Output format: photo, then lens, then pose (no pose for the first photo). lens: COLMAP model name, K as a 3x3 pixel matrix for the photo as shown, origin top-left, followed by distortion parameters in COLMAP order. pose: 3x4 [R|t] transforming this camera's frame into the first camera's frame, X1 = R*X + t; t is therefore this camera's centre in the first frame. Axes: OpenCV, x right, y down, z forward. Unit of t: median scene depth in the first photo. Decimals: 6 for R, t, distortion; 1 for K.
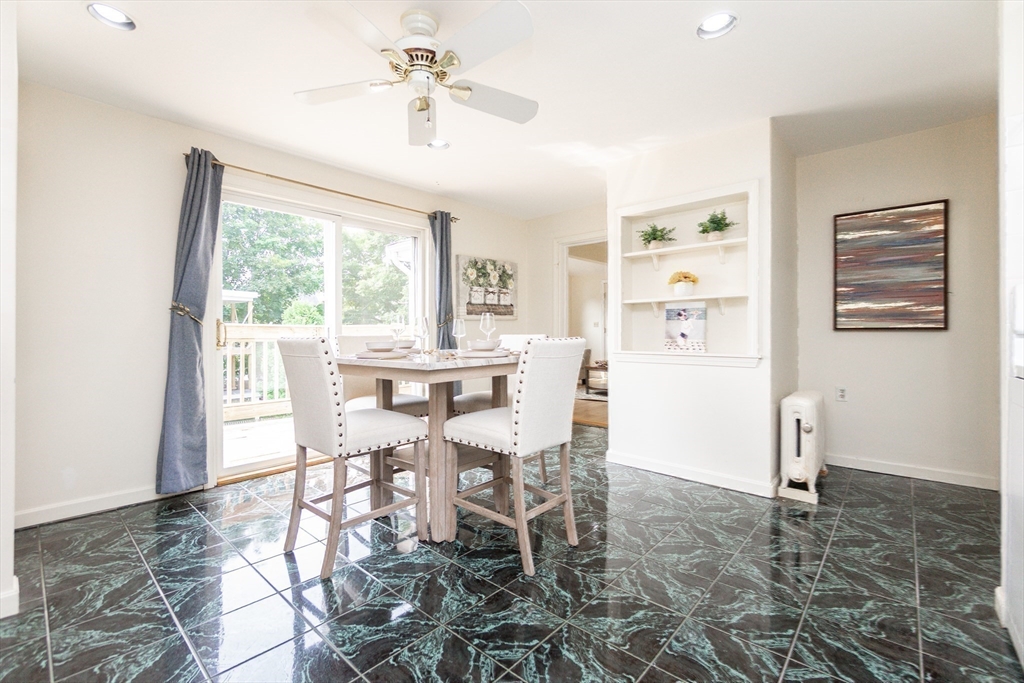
lens RADIAL K [[445.6, 0, 503.3], [0, 445.6, 339.8], [0, 0, 1]] dist [0.000723, -0.000005]
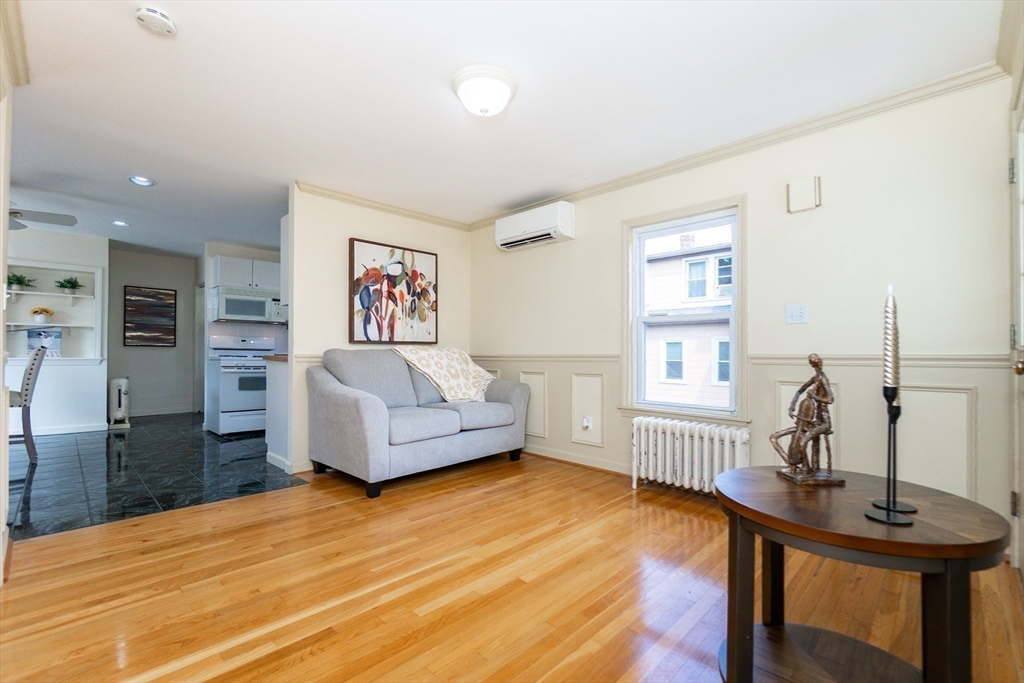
lens RADIAL K [[445.6, 0, 503.3], [0, 445.6, 339.8], [0, 0, 1]] dist [0.000723, -0.000005]
pose [[0.045819, 0.028728, 0.998537, -1.226957], [0.003802, 0.999574, -0.028932, 0.015918], [-0.998943, 0.005122, 0.045691, -0.800174]]
